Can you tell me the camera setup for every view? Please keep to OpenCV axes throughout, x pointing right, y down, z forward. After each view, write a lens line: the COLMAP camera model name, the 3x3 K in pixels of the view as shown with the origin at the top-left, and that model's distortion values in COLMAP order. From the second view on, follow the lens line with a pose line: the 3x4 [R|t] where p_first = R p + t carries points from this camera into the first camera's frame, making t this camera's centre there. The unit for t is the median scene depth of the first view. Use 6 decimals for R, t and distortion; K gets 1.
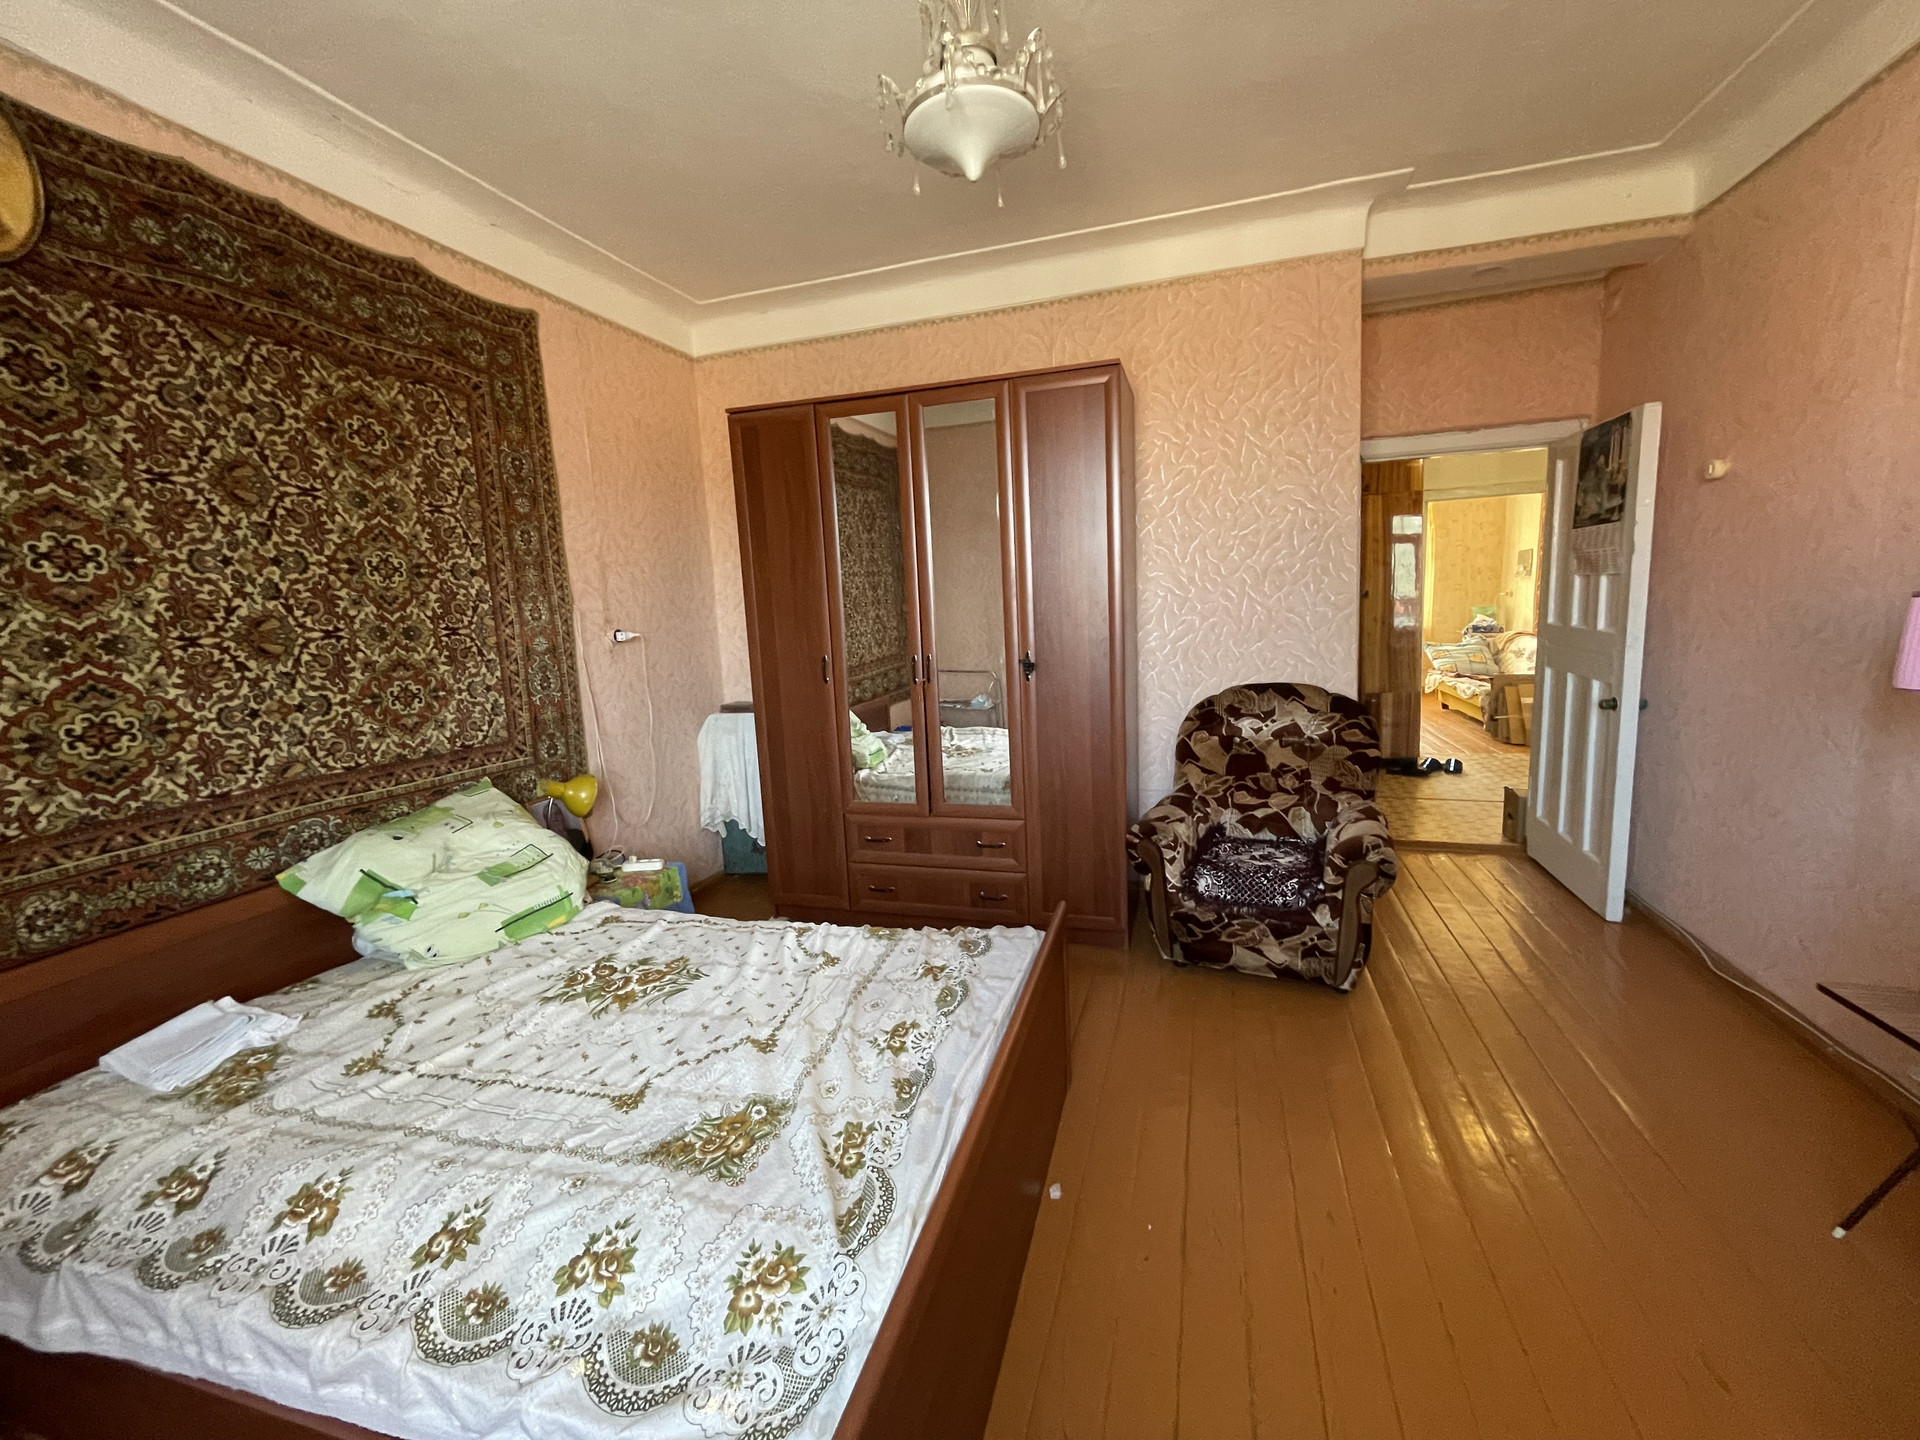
lens RADIAL K [[775.7, 0, 963.7], [0, 775.7, 715.4], [0, 0, 1]] dist [-0.003409, -0.000052]
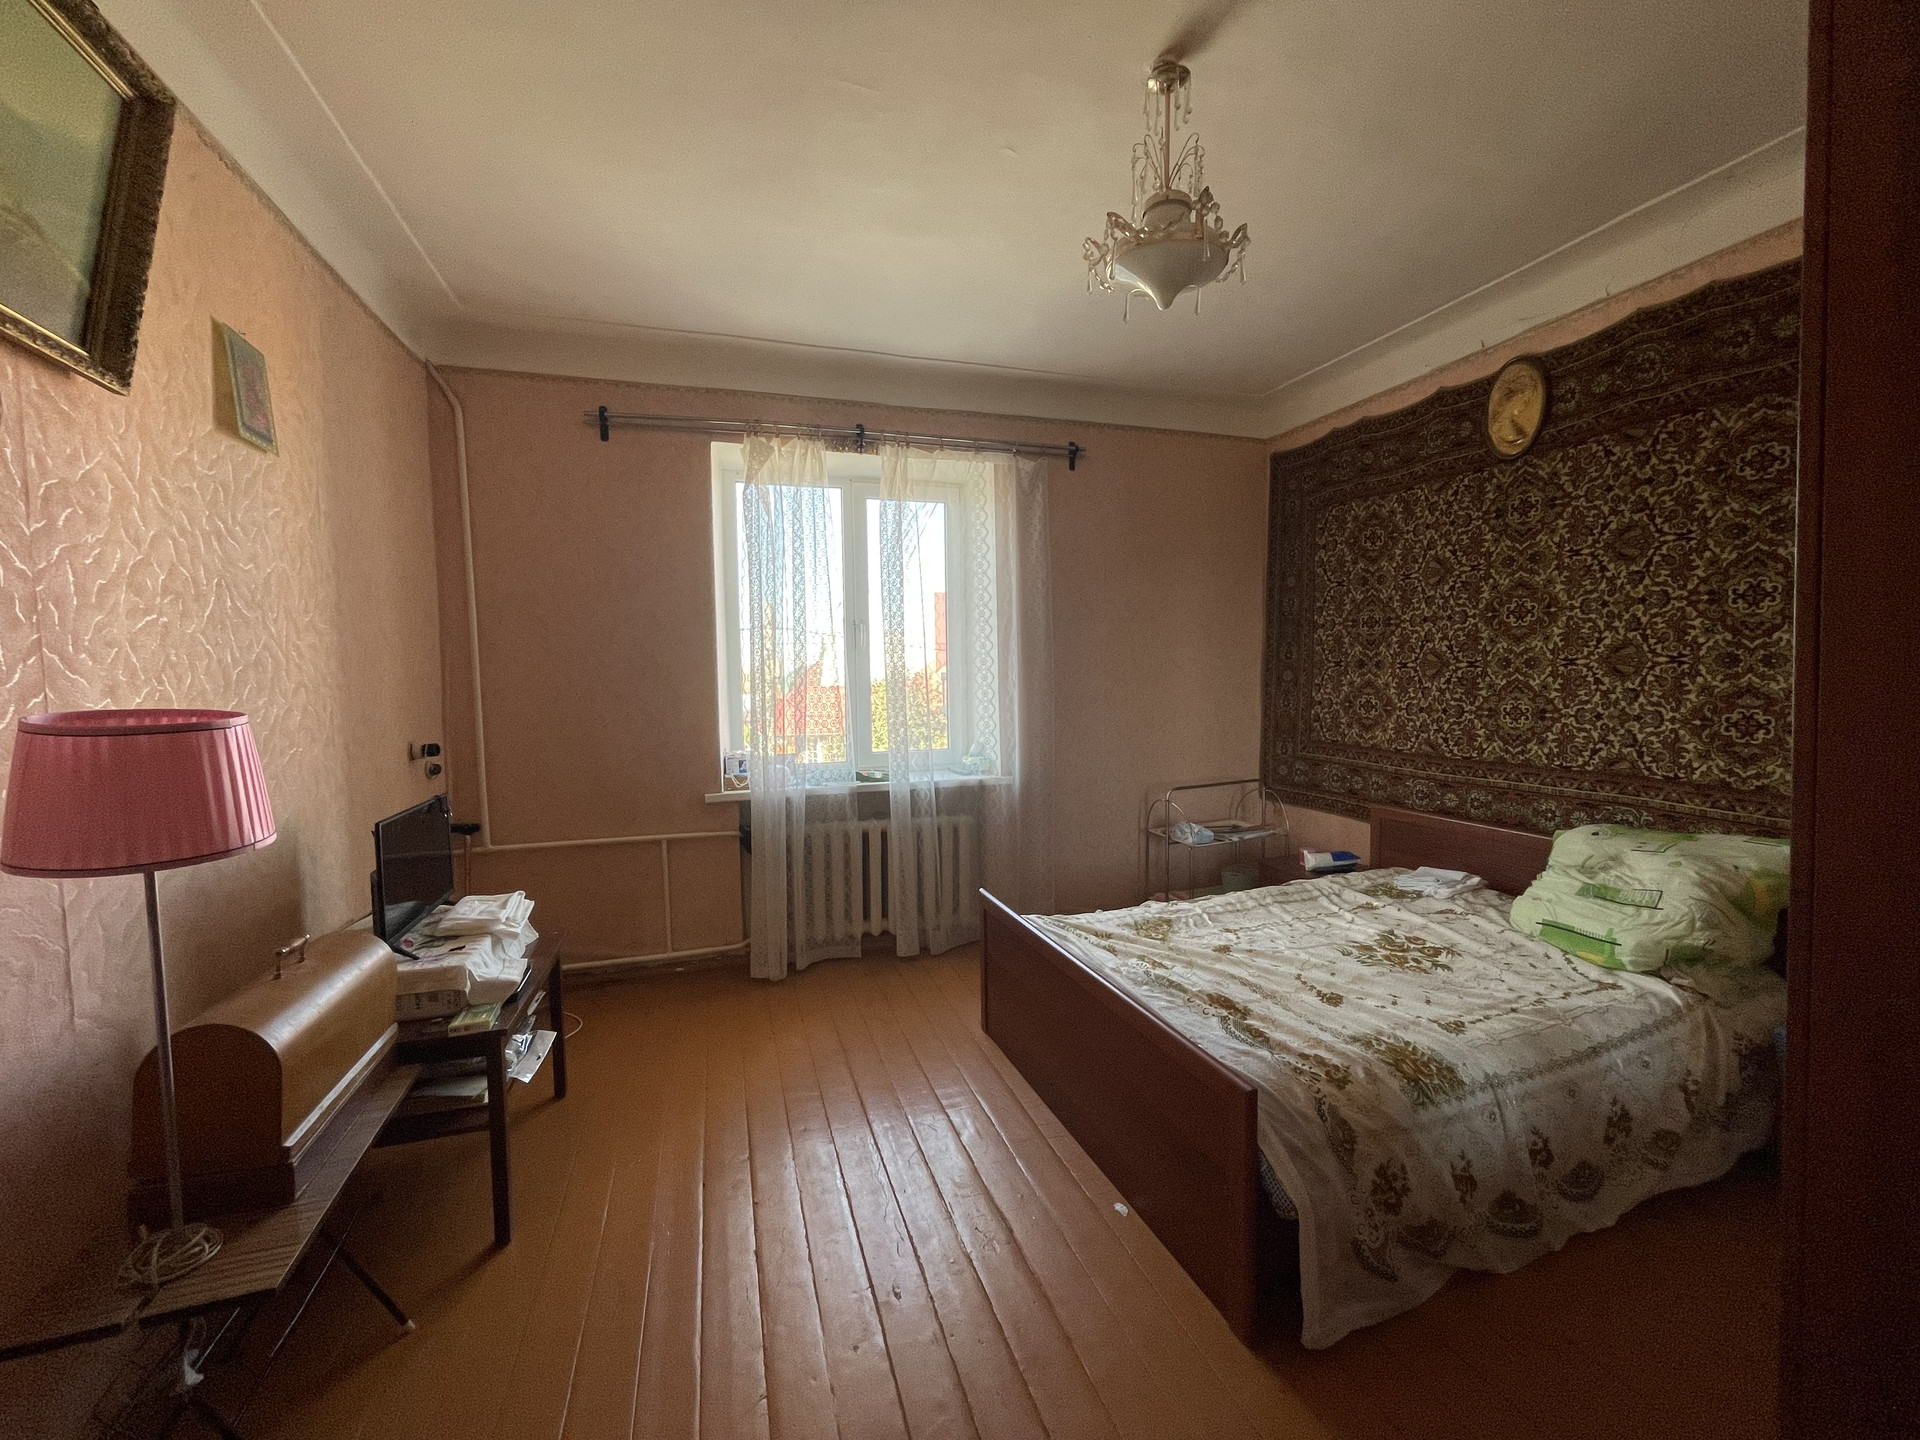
lens RADIAL K [[775.7, 0, 967.3], [0, 775.7, 720.0], [0, 0, 1]] dist [-0.003409, -0.000052]
pose [[-0.810998, 0.094722, -0.577330, 0.636106], [-0.029455, 0.978944, 0.201991, -0.198384], [0.584307, 0.180820, -0.791132, 1.196947]]
